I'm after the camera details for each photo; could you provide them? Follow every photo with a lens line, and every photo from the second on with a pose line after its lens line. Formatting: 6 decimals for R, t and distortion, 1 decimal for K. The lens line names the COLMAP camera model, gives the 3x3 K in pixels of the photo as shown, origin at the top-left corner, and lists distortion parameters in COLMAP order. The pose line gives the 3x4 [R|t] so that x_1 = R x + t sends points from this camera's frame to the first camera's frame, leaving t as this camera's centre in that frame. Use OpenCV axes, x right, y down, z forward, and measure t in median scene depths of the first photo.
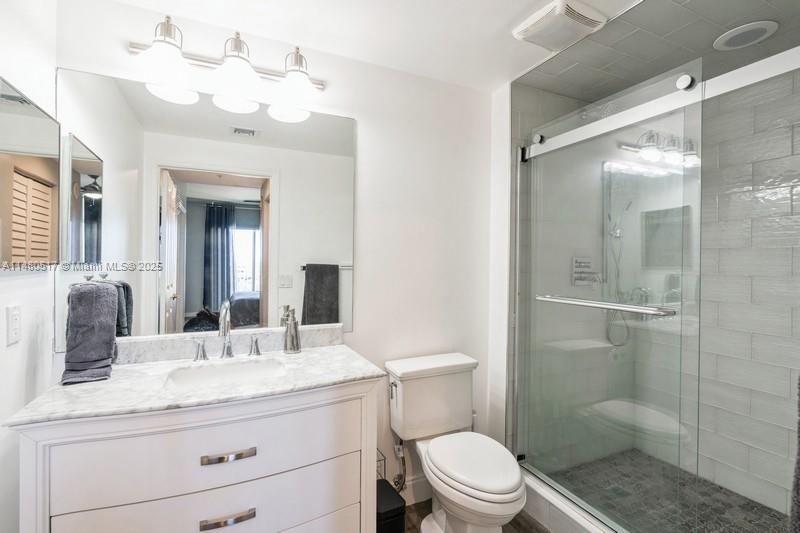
lens RADIAL K [[368.2, 0, 392.0], [0, 368.2, 262.2], [0, 0, 1]] dist [-0.007155, 0.001039]
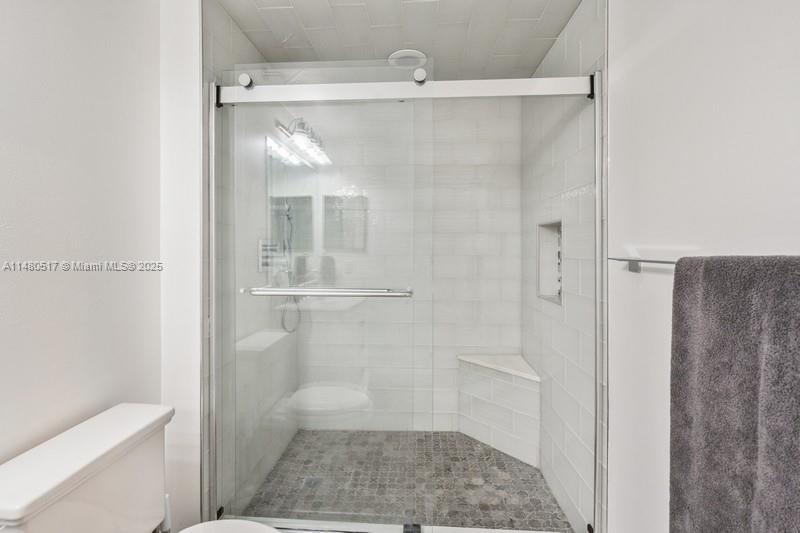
lens RADIAL K [[368.2, 0, 396.9], [0, 368.2, 251.2], [0, 0, 1]] dist [-0.007155, 0.001039]
pose [[0.474692, -0.019924, 0.879926, -0.119136], [0.006571, 0.999796, 0.019093, -0.000577], [-0.880127, -0.003281, 0.474726, 0.370530]]
